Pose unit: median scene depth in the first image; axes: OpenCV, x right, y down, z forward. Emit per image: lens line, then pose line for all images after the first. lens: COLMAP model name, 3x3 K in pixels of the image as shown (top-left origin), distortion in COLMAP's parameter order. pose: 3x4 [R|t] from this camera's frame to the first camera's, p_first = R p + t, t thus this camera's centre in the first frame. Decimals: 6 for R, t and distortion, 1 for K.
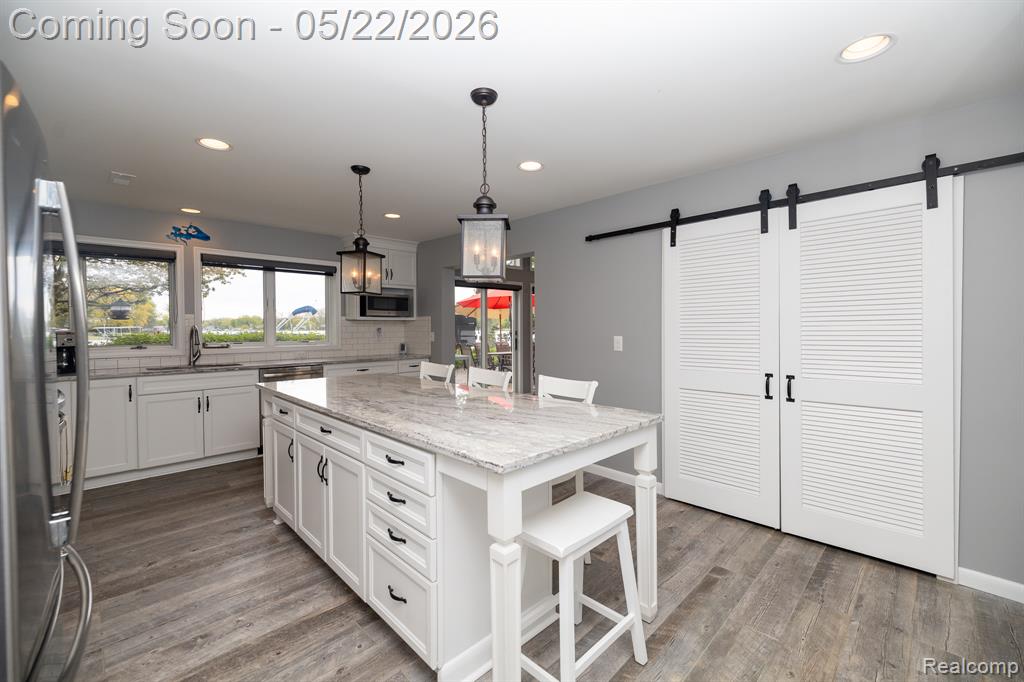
lens RADIAL K [[432.3, 0, 514.5], [0, 432.3, 332.4], [0, 0, 1]] dist [0.002385, -0.000057]
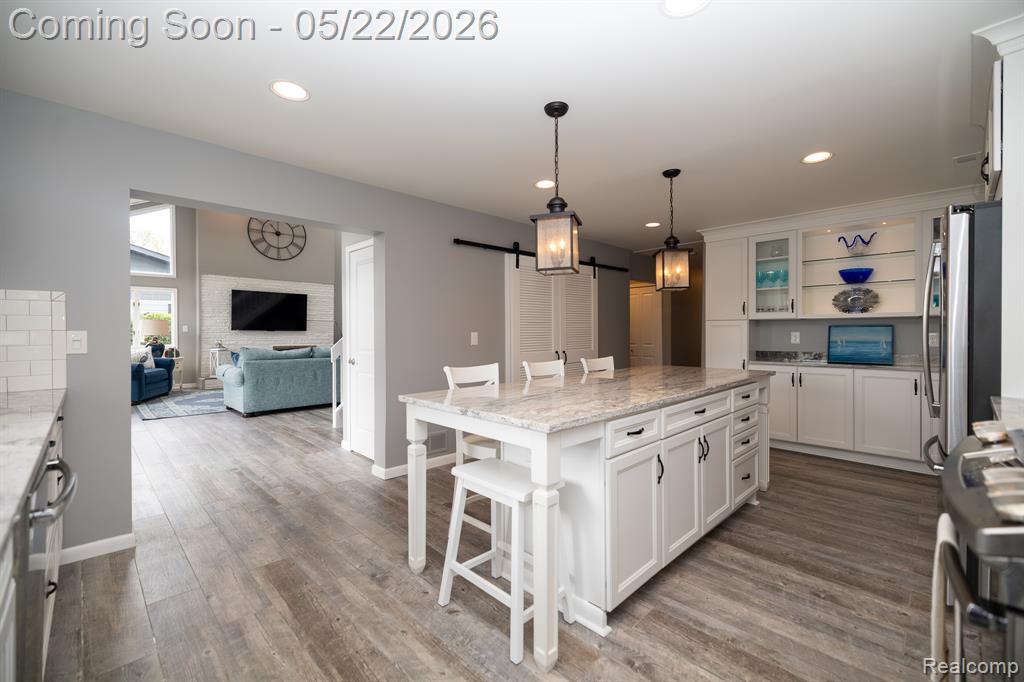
lens RADIAL K [[432.3, 0, 514.5], [0, 432.3, 332.4], [0, 0, 1]] dist [0.002385, -0.000057]
pose [[-0.002881, 0.003406, 0.999990, -1.450121], [0.022041, 0.999751, -0.003342, 0.023195], [-0.999753, 0.022031, -0.002955, 1.404721]]
